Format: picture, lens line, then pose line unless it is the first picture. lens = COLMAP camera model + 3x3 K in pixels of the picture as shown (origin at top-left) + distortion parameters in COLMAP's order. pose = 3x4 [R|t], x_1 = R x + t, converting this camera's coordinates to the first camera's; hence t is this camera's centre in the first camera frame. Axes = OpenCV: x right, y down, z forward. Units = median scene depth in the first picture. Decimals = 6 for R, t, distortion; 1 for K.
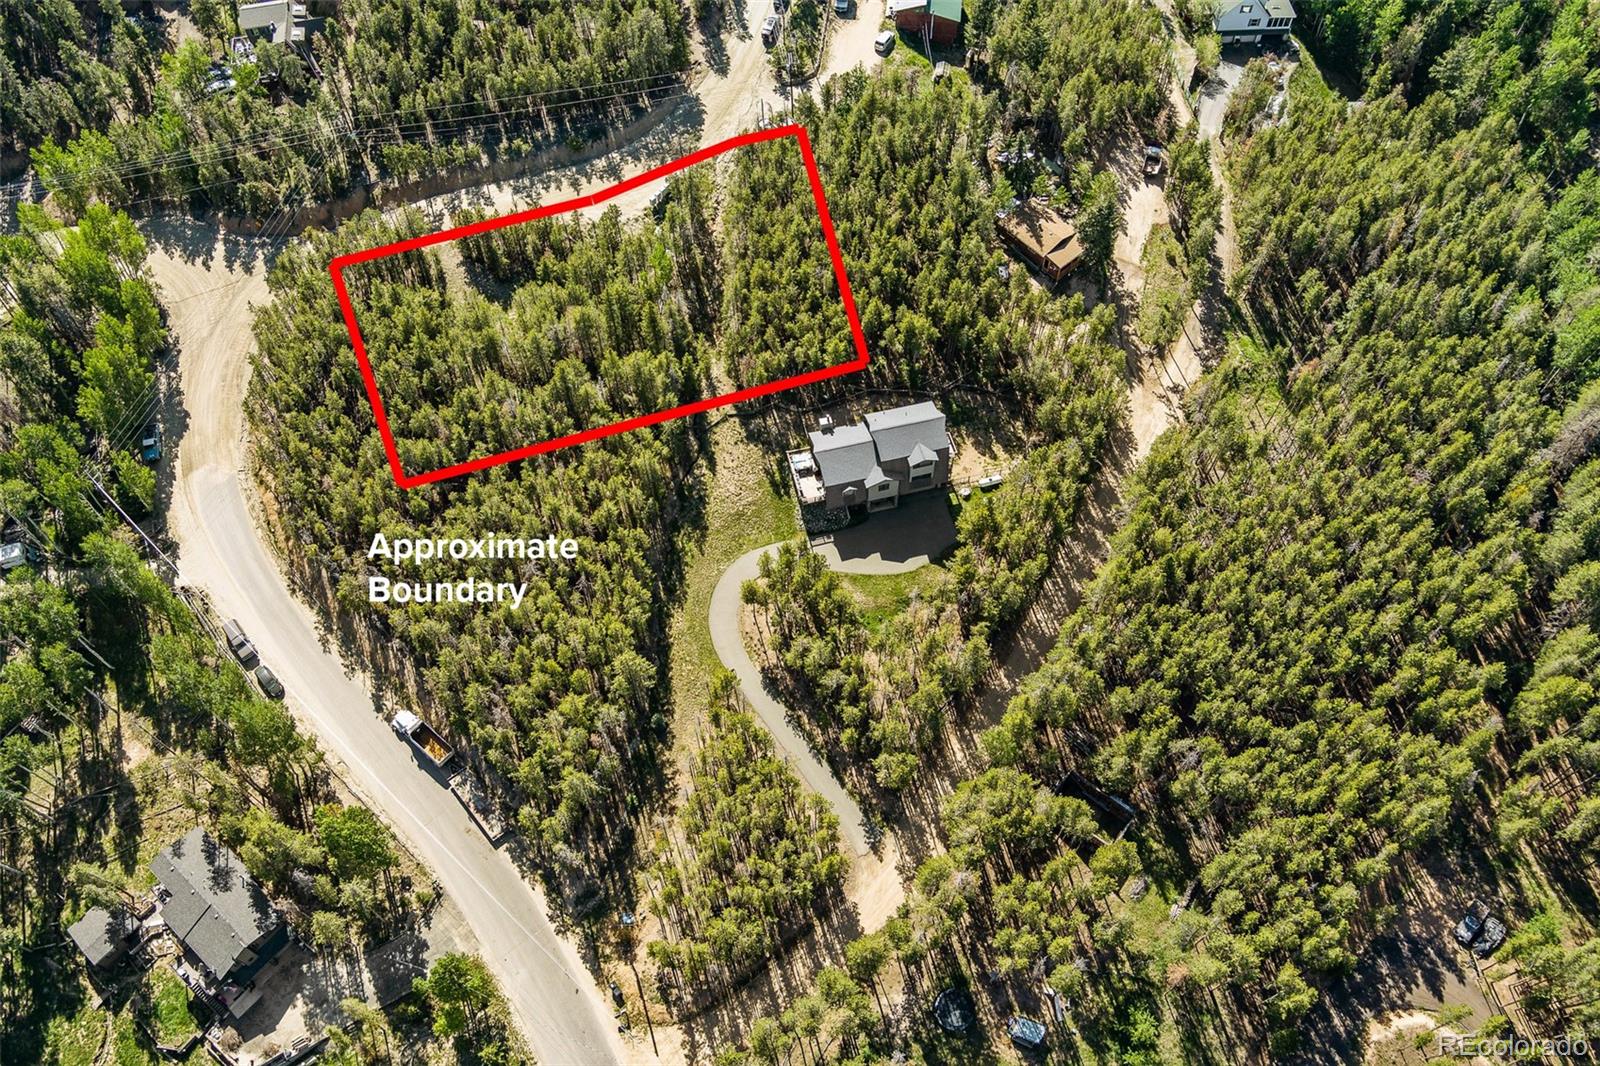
lens RADIAL K [[1307.2, 0, 800.0], [0, 1307.2, 533.0], [0, 0, 1]] dist [-0.068949, -0.000252]
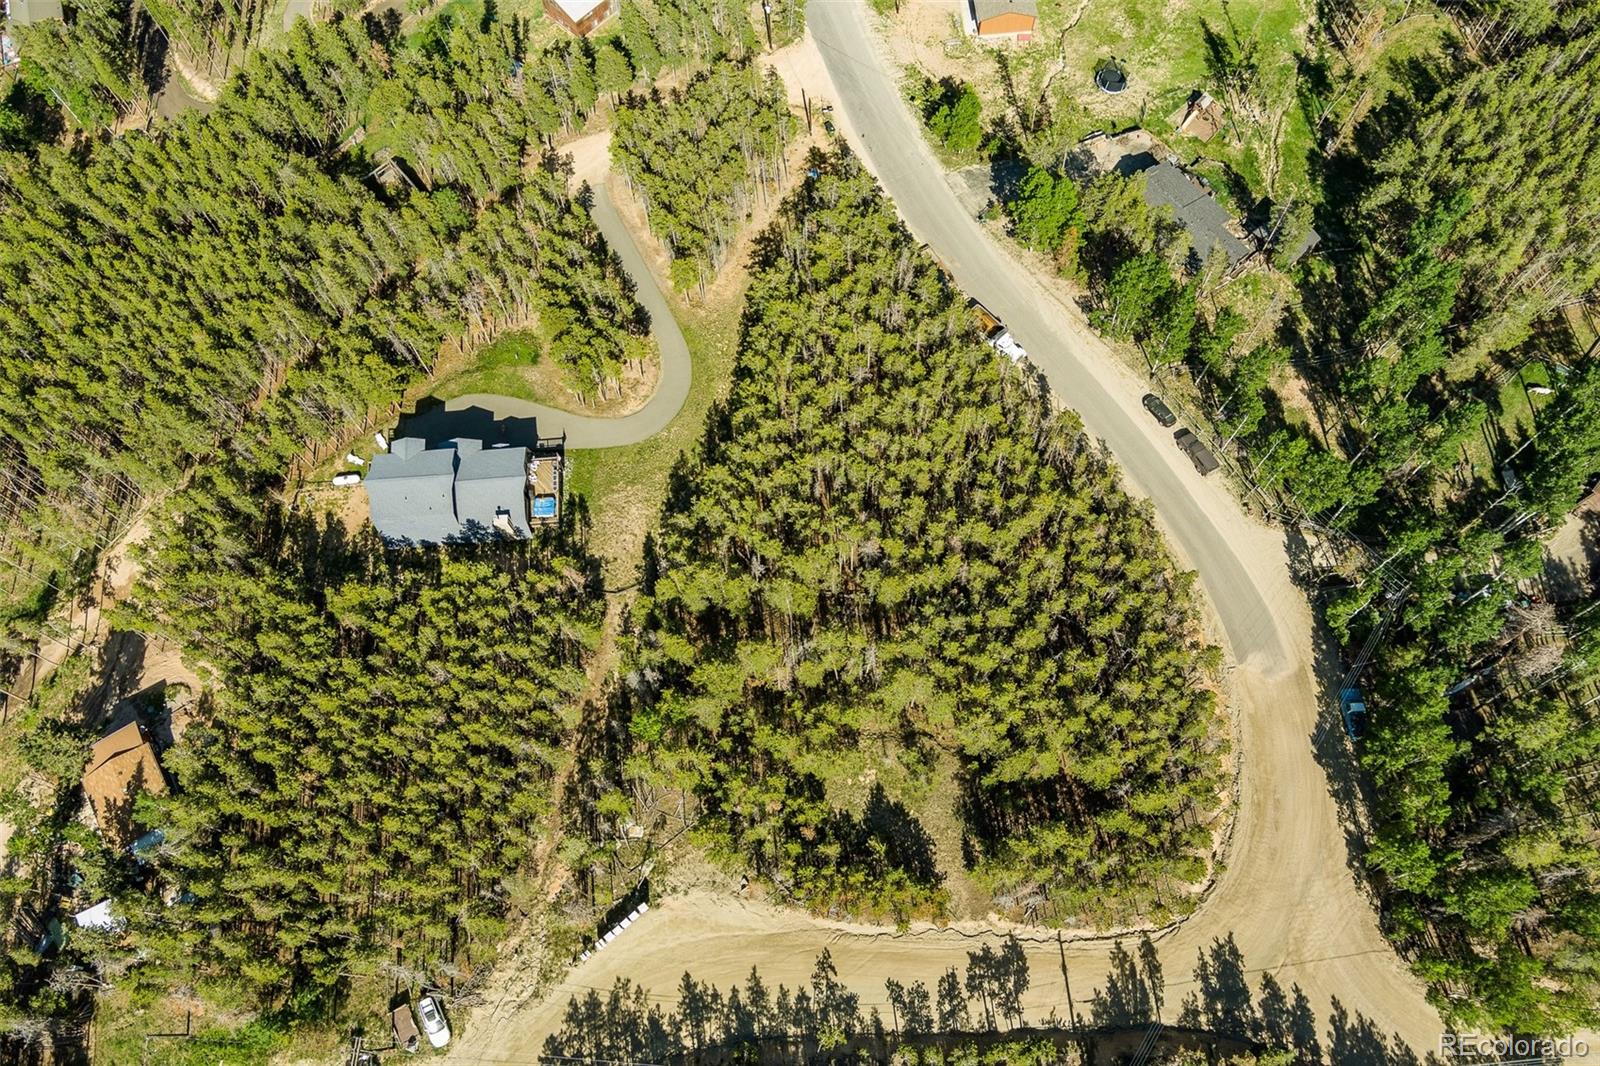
lens RADIAL K [[1307.2, 0, 800.0], [0, 1307.2, 533.0], [0, 0, 1]] dist [-0.068949, -0.000252]
pose [[-0.984030, -0.149624, 0.096426, -0.244596], [0.167771, -0.598568, 0.783306, -0.694278], [-0.059483, 0.786974, 0.614112, 0.475625]]
